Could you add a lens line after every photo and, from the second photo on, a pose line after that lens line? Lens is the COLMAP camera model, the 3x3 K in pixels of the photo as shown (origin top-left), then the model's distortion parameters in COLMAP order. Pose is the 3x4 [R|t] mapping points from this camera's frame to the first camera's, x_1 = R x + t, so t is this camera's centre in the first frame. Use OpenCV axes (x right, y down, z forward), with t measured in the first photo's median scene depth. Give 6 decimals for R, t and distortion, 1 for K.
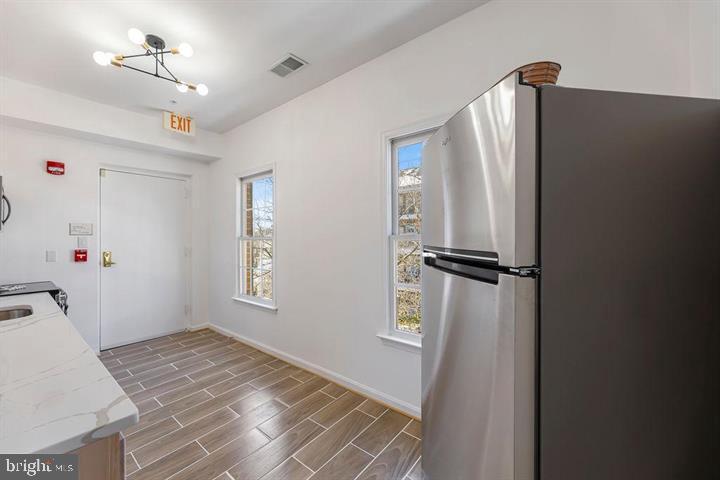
lens RADIAL K [[288.8, 0, 361.4], [0, 288.8, 238.5], [0, 0, 1]] dist [-0.000175, -0.000517]
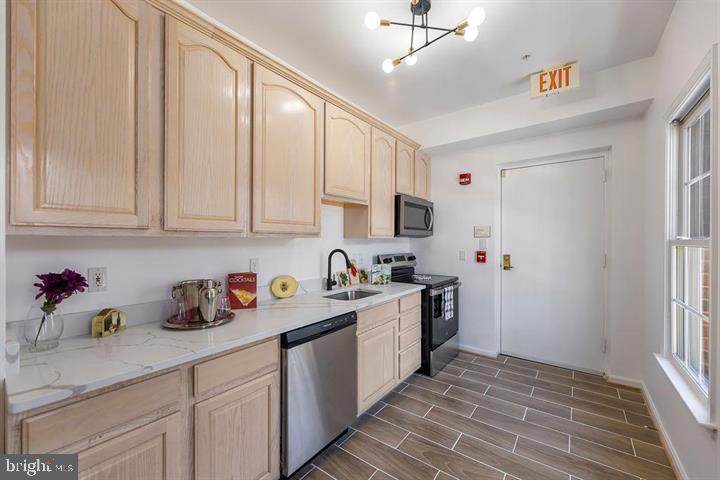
lens RADIAL K [[288.8, 0, 360.6], [0, 288.8, 240.3], [0, 0, 1]] dist [-0.000175, -0.000517]
pose [[0.024875, 0.009240, -0.999648, 0.074126], [-0.006314, 0.999939, 0.009086, -0.006883], [0.999671, 0.006086, 0.024932, 0.507827]]
